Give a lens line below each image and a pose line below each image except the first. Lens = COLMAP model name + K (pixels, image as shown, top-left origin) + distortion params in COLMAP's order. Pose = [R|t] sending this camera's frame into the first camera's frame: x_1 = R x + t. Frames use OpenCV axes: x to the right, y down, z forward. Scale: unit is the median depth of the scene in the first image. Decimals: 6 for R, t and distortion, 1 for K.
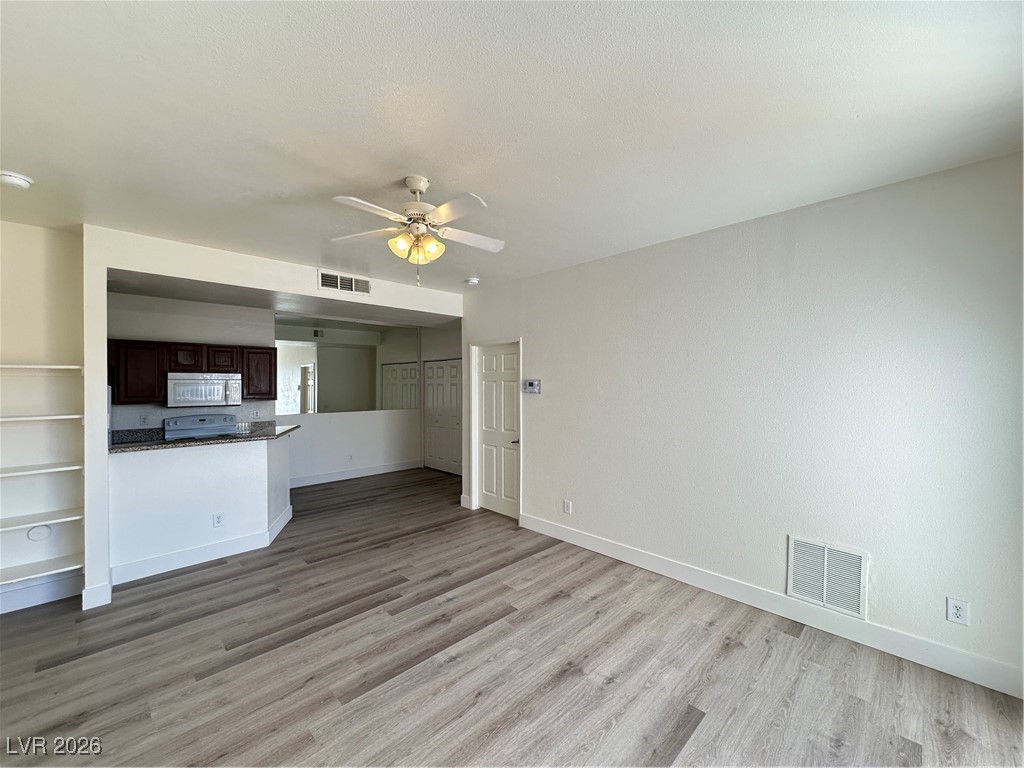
lens RADIAL K [[409.0, 0, 512.9], [0, 409.0, 386.8], [0, 0, 1]] dist [-0.002775, 0.000729]
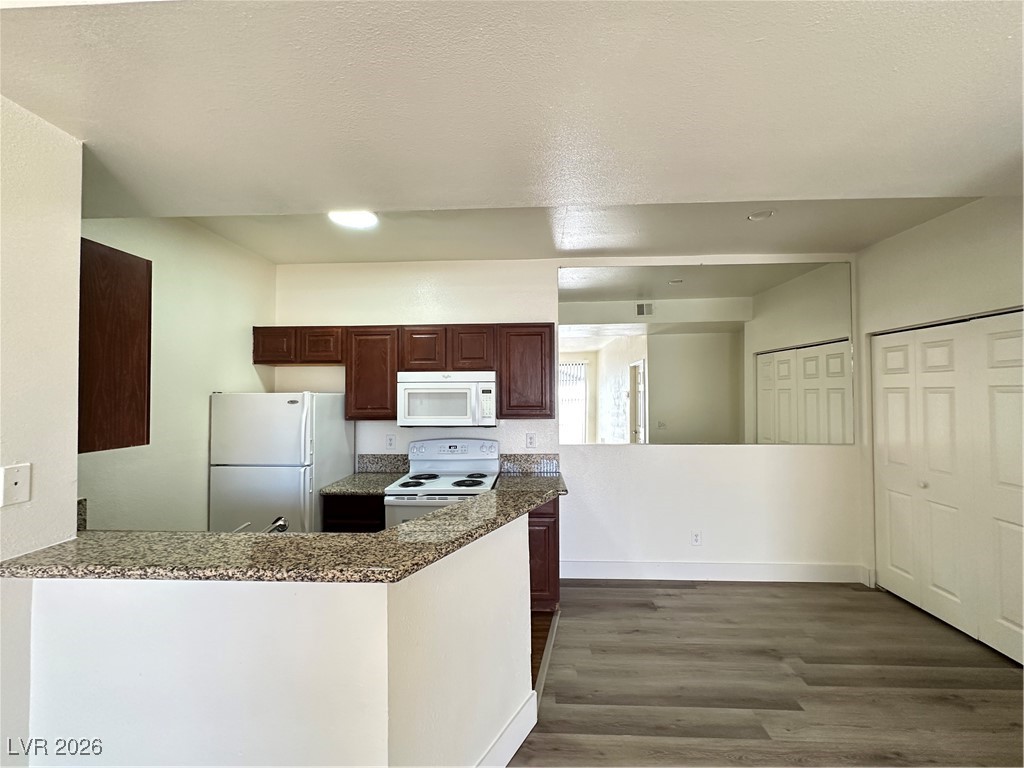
lens RADIAL K [[409.0, 0, 511.2], [0, 409.0, 380.0], [0, 0, 1]] dist [-0.002775, 0.000729]
pose [[0.680672, -0.021555, -0.732271, -0.411054], [-0.002176, 0.999503, -0.031443, -0.003293], [0.732585, 0.022995, 0.680287, 1.116918]]
